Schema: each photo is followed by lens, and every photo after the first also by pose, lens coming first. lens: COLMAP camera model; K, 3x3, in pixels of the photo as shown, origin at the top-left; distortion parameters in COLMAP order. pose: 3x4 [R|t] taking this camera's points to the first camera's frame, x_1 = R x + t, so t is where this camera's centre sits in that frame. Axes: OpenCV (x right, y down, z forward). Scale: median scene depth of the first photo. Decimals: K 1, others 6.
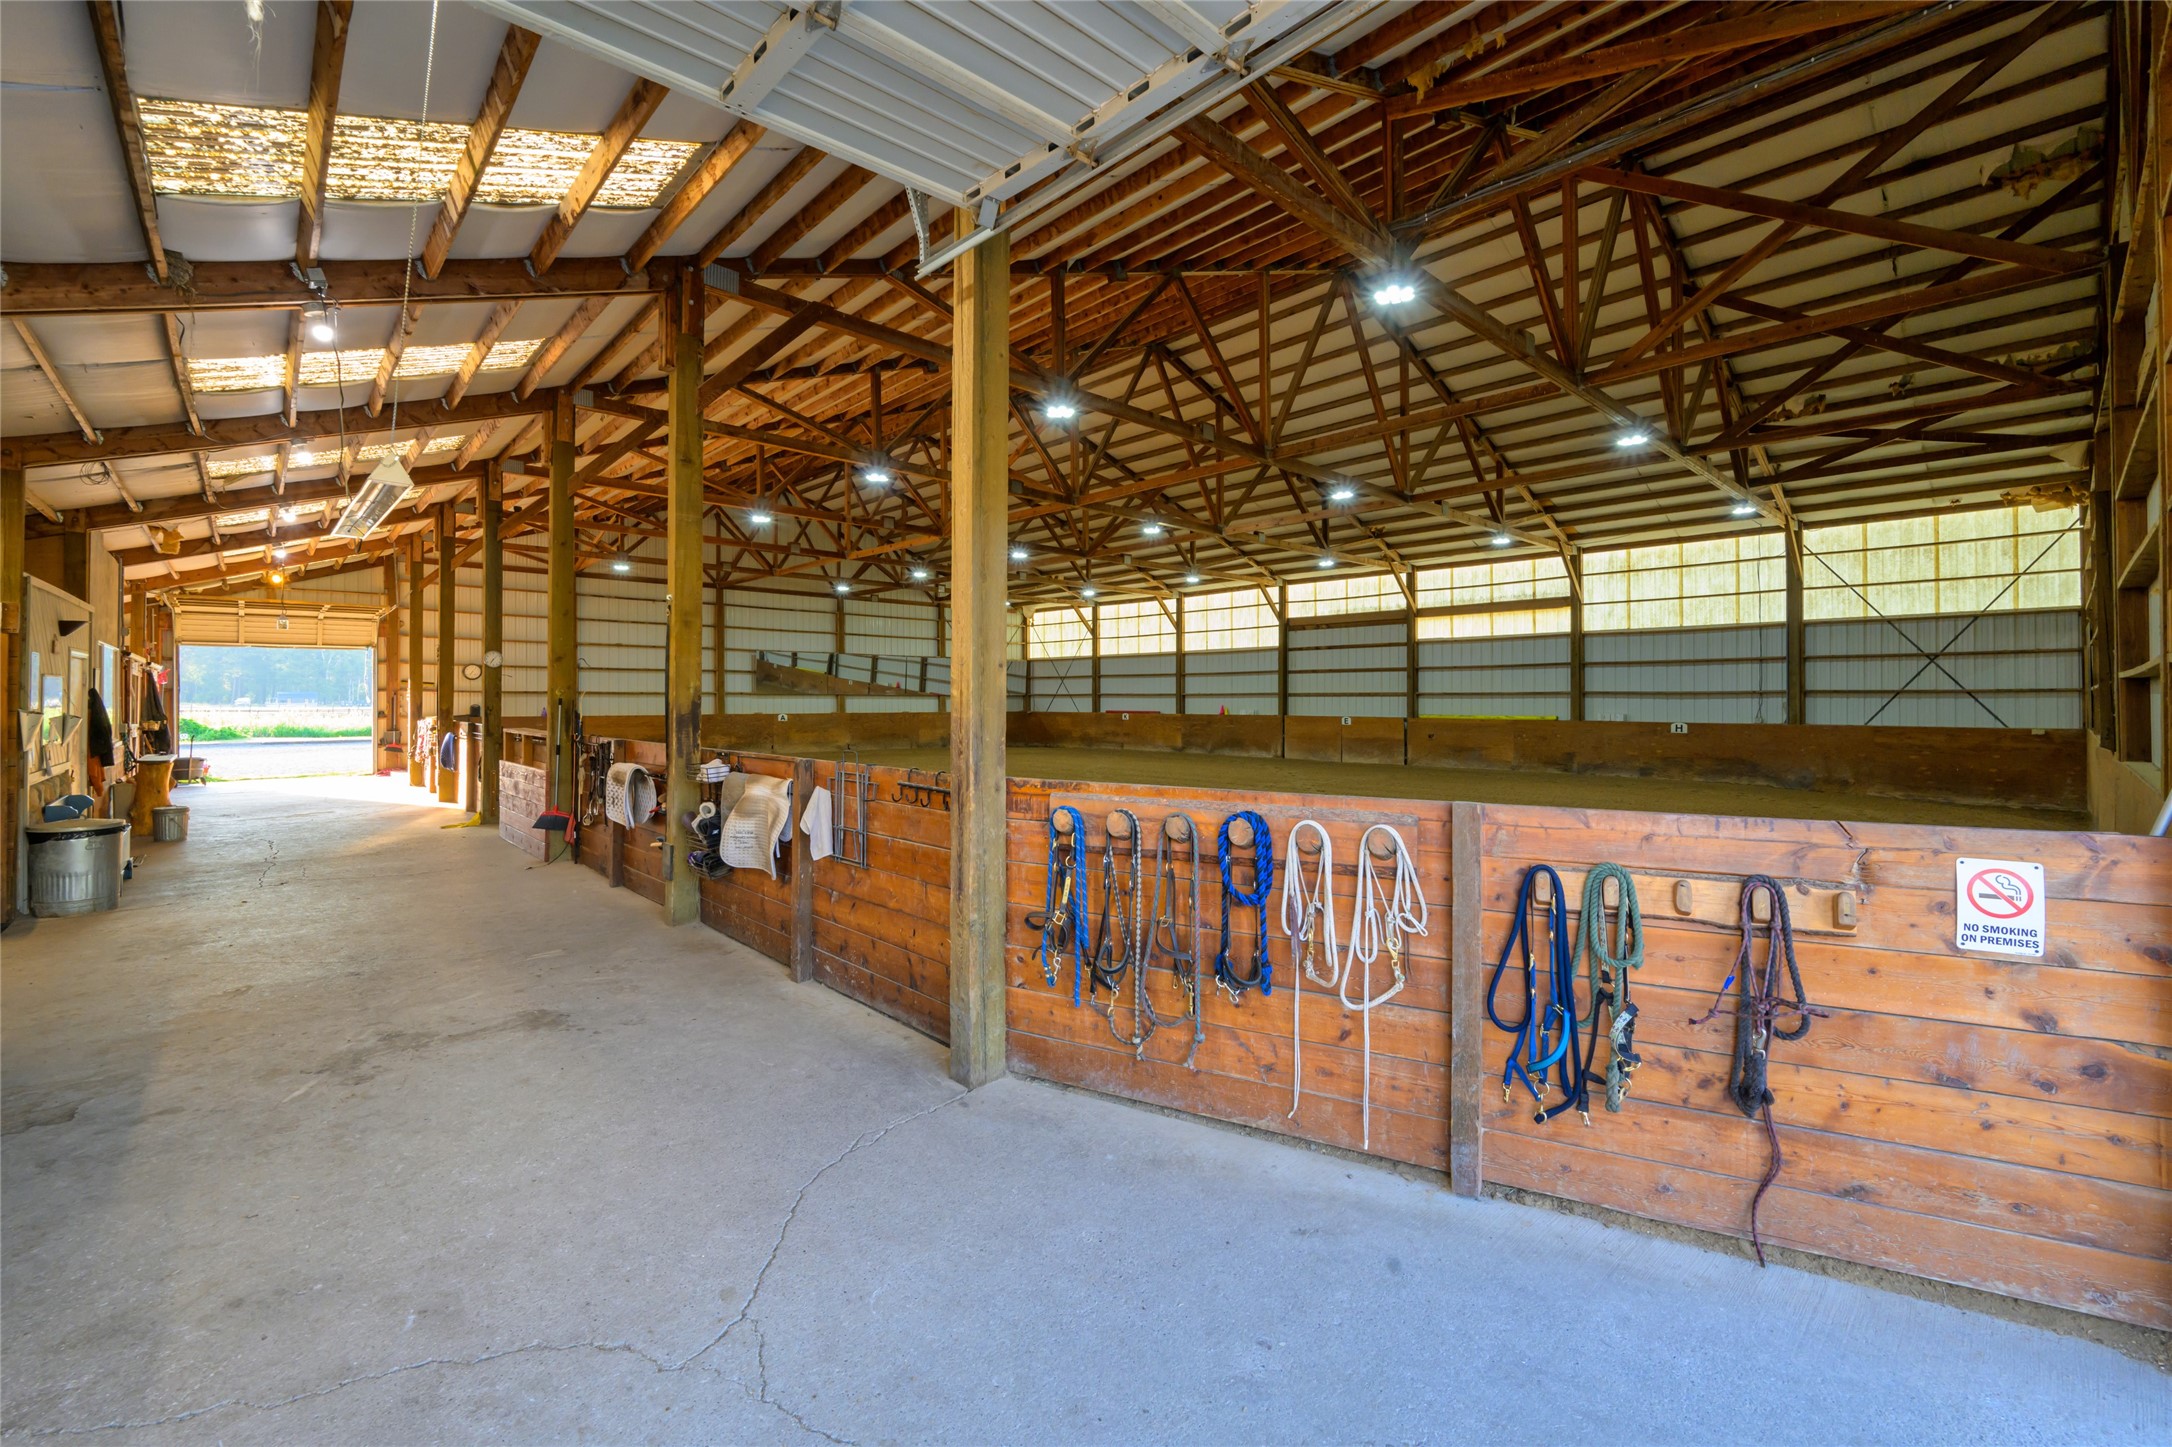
lens RADIAL K [[927.4, 0, 1080.1], [0, 927.4, 696.1], [0, 0, 1]] dist [-0.001801, -0.000448]
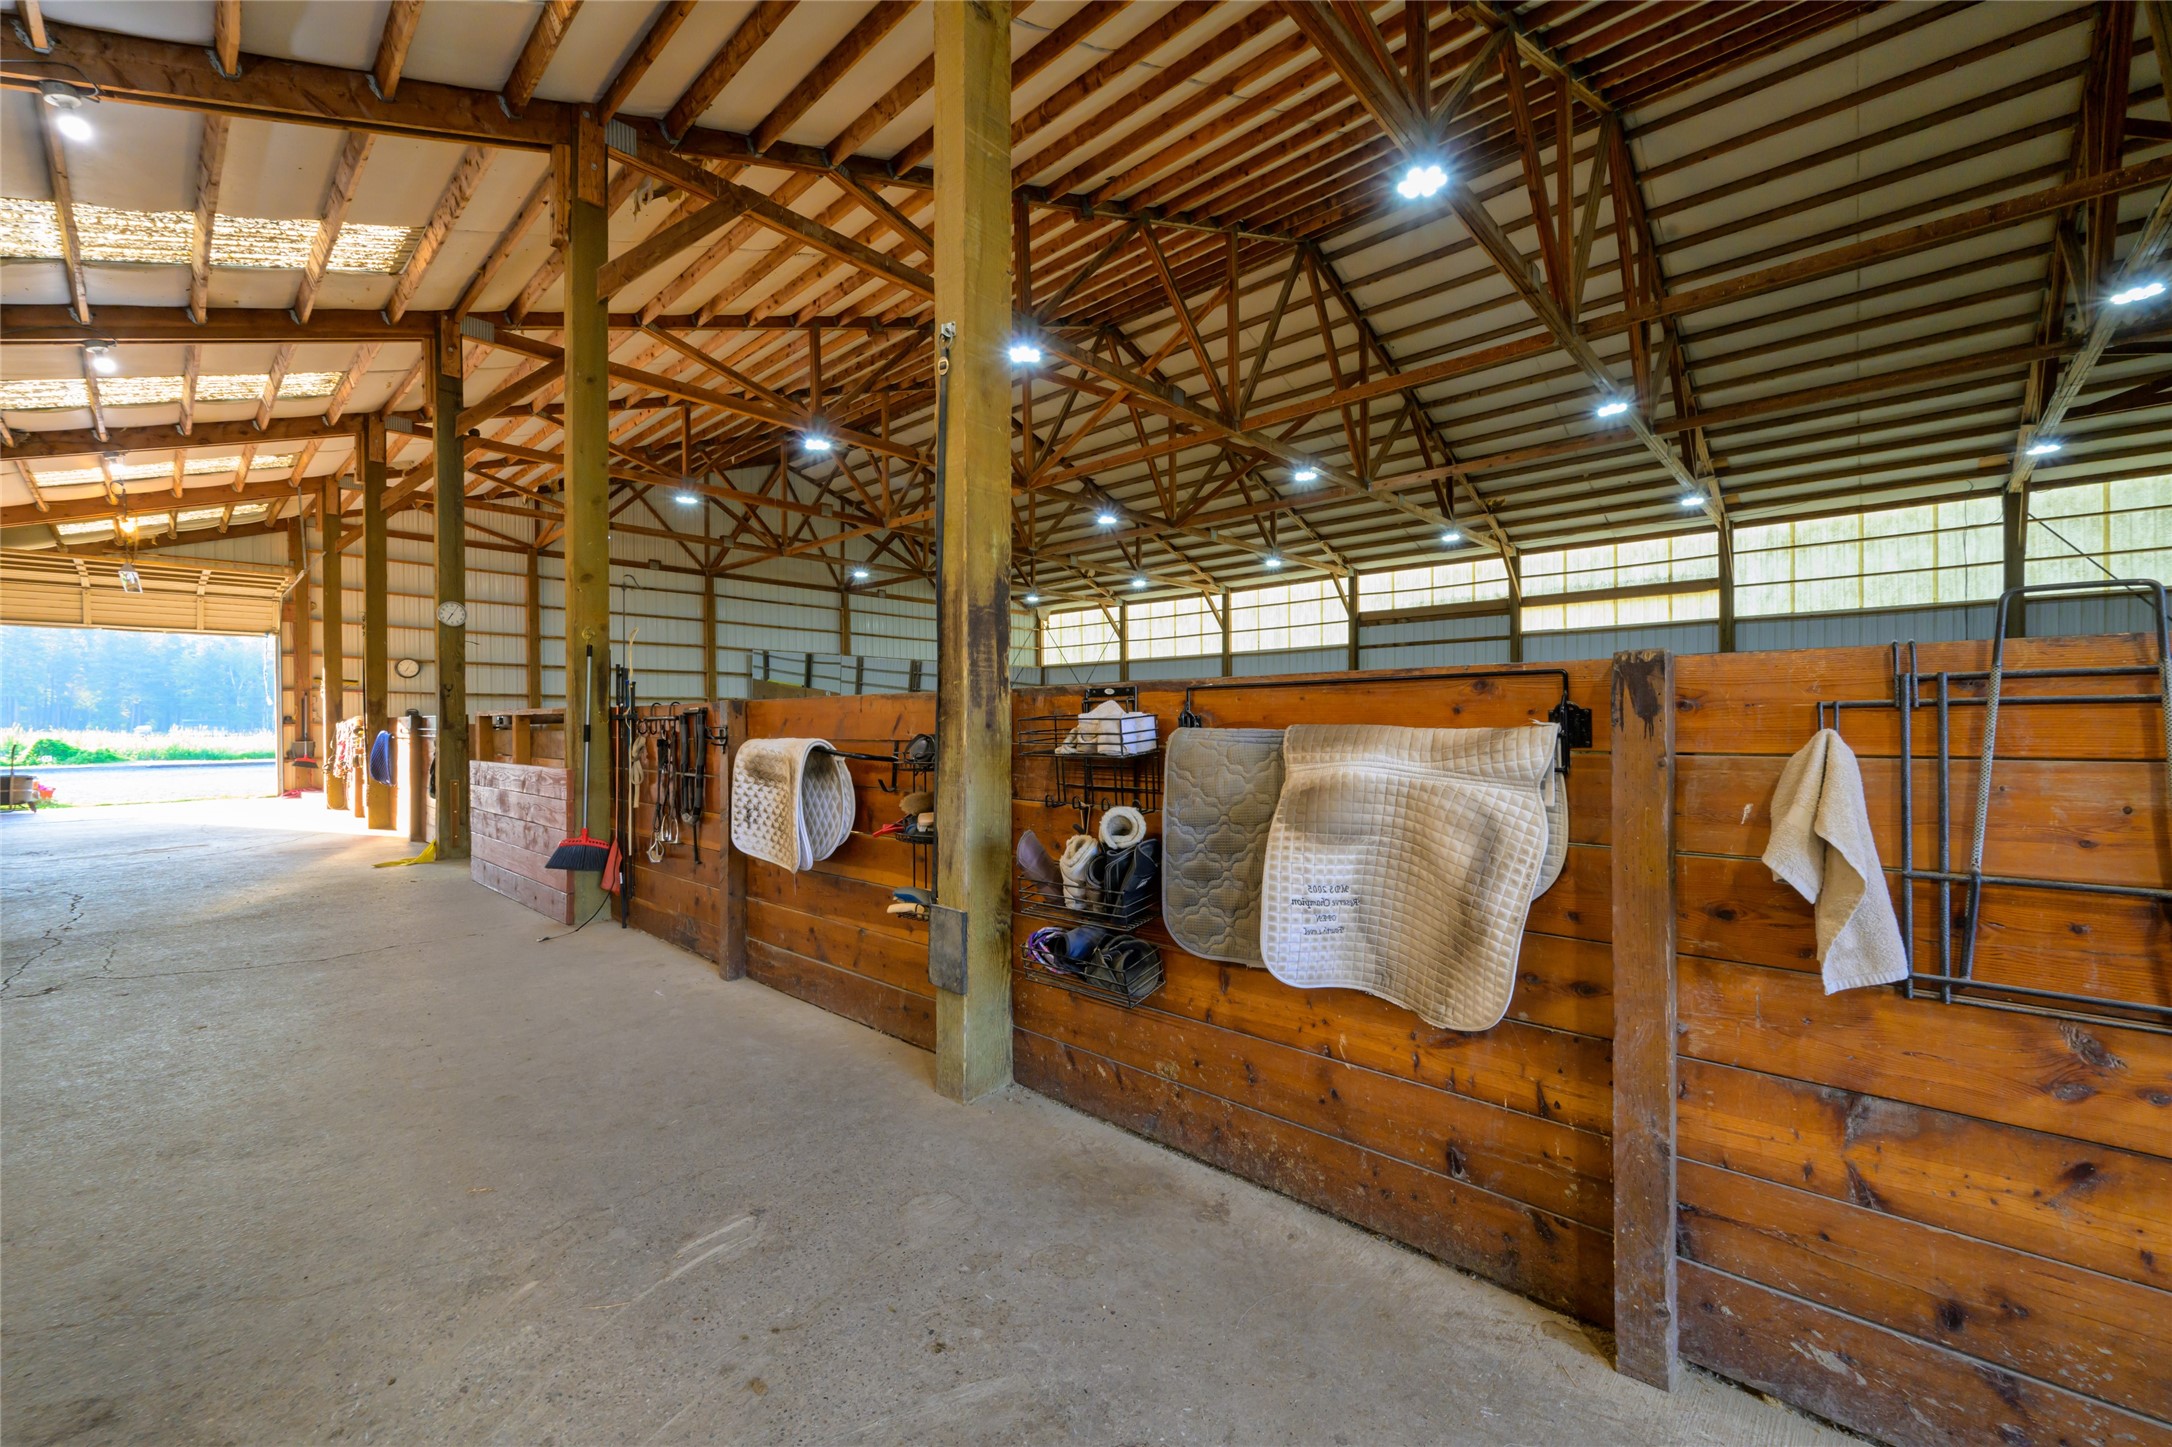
lens RADIAL K [[909.4, 0, 1099.0], [0, 909.4, 731.0], [0, 0, 1]] dist [-0.001545, 0.000020]
pose [[0.997099, -0.007342, 0.075762, -0.128004], [0.006269, 0.999877, 0.014384, 0.022590], [-0.075858, -0.013868, 0.997022, 0.181436]]
